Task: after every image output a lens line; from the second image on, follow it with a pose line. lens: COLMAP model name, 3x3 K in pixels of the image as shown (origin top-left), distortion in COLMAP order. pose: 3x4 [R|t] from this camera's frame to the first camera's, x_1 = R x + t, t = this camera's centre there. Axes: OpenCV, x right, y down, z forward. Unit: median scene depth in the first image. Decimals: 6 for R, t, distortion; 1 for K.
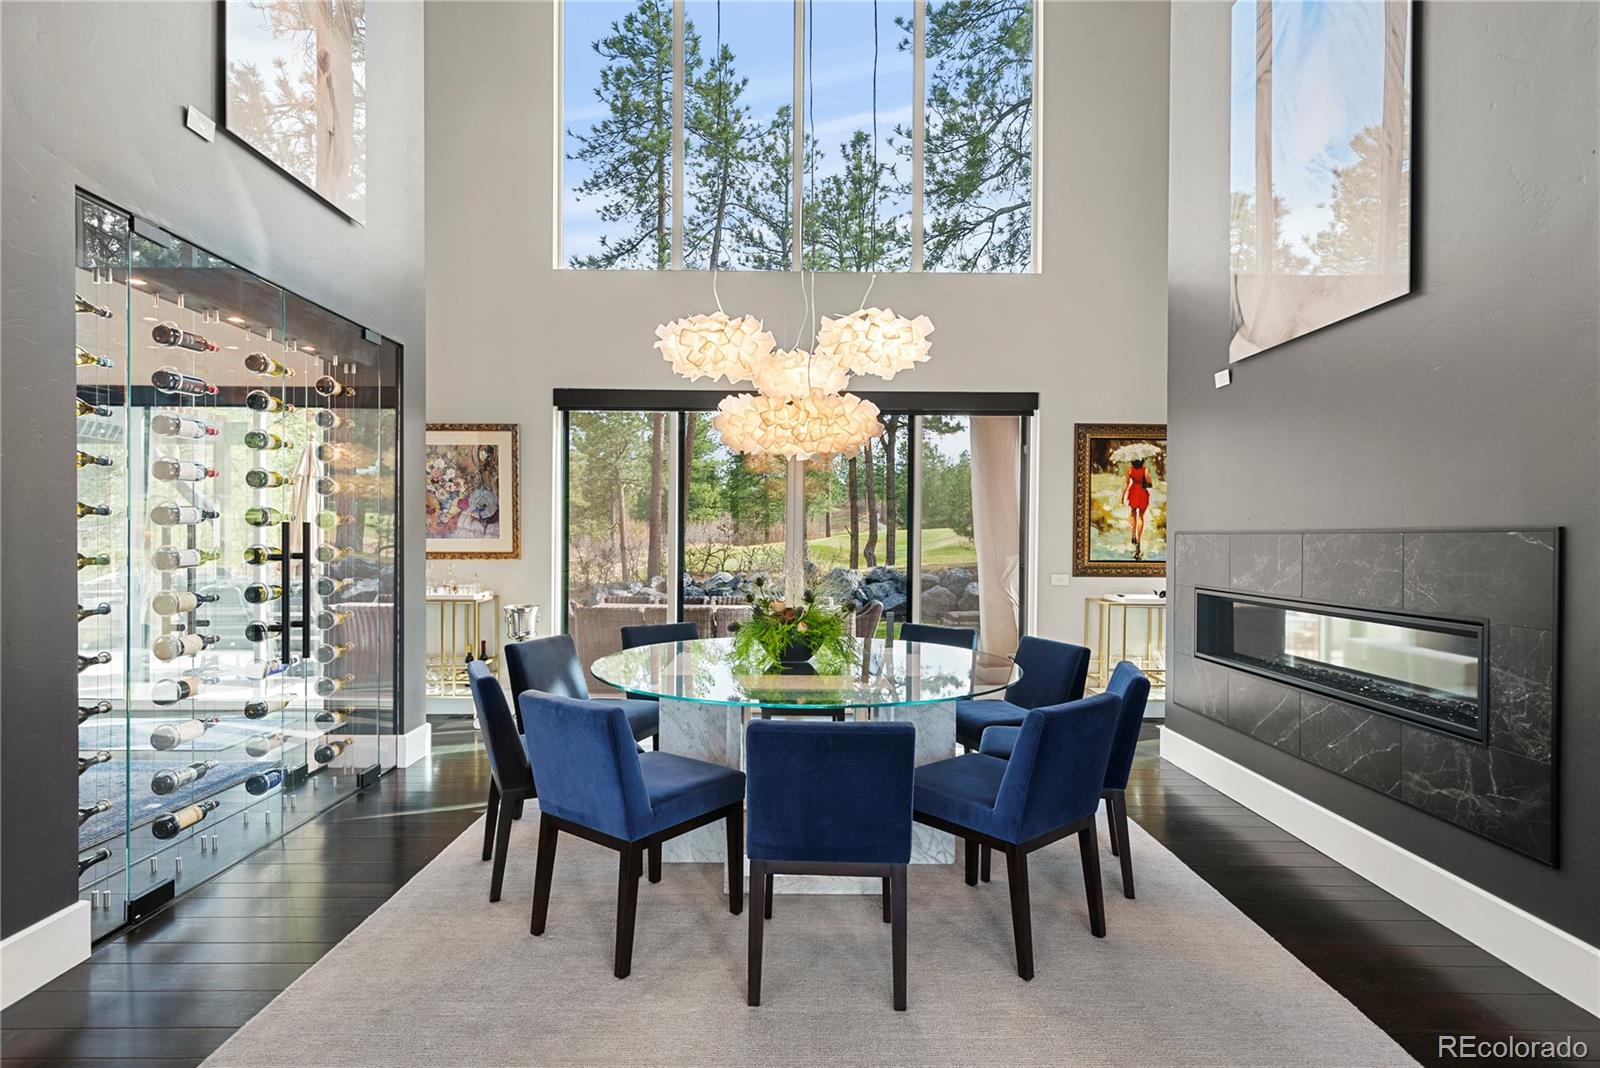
lens RADIAL K [[807.0, 0, 800.0], [0, 807.0, 534.0], [0, 0, 1]] dist [0.021447, 0.000147]
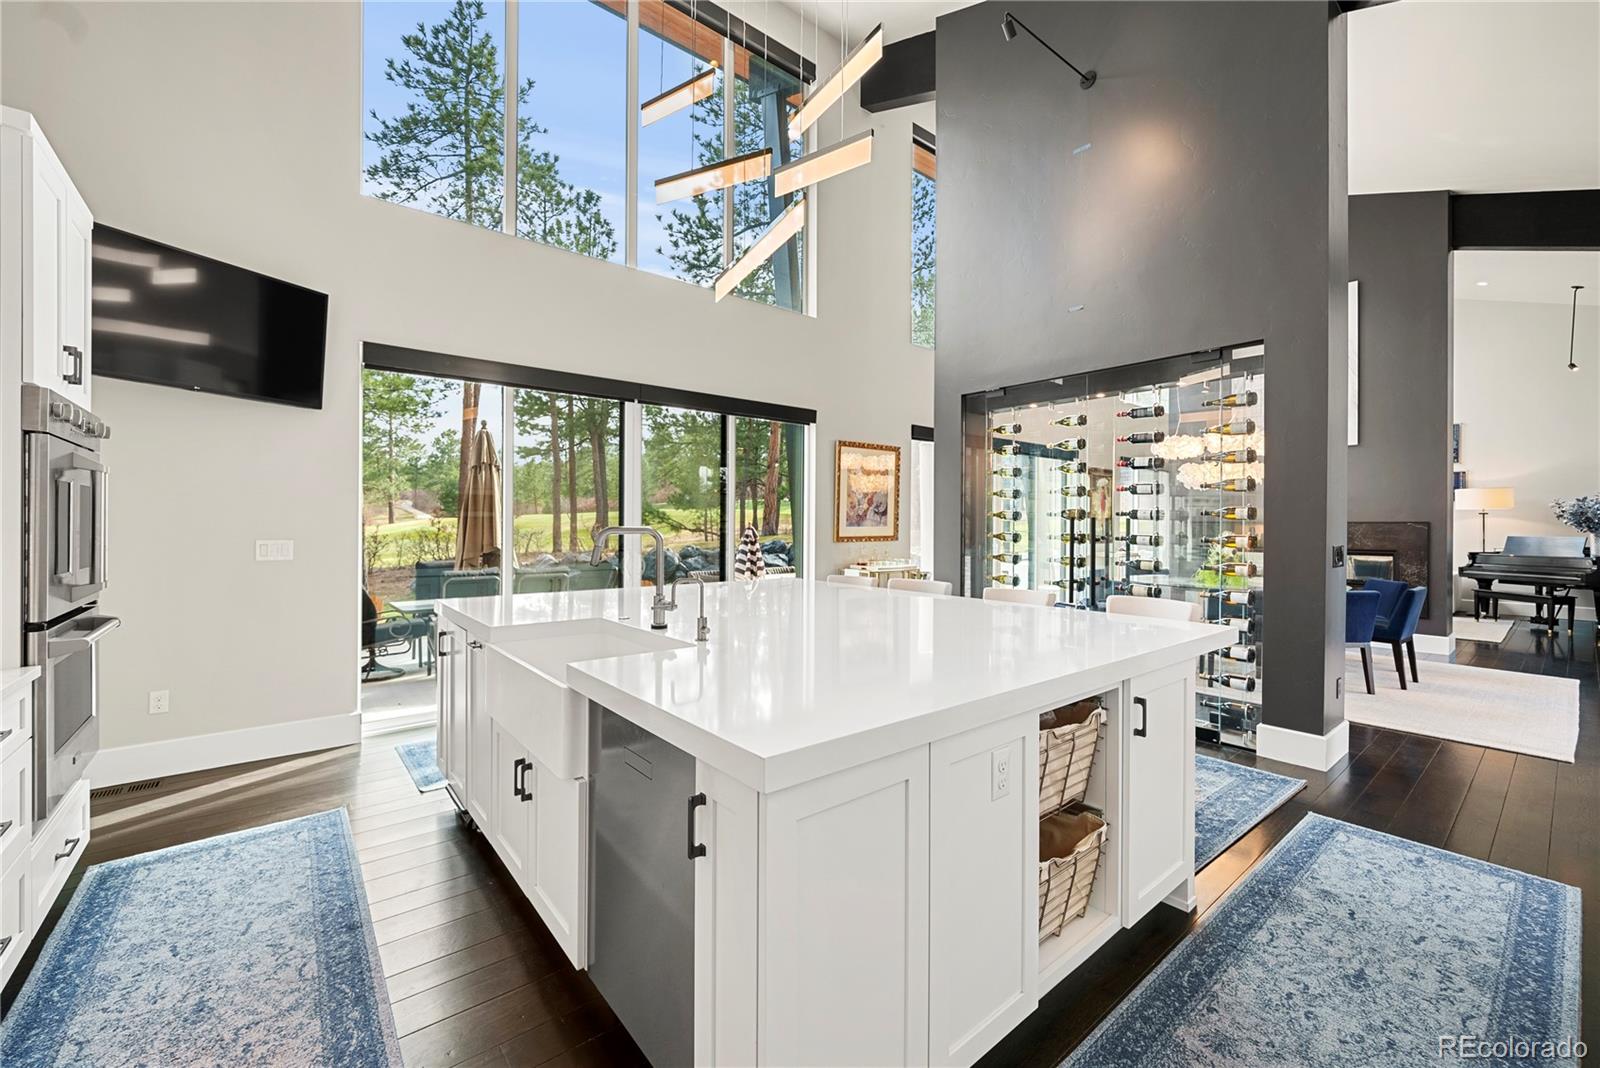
lens RADIAL K [[635.6, 0, 801.6], [0, 635.6, 519.9], [0, 0, 1]] dist [-0.000403, 0.000053]
pose [[0.773122, 0.000366, 0.634258, -1.198969], [-0.001667, 0.999998, 0.001455, -0.007306], [-0.634256, -0.002182, 0.773120, 0.230333]]
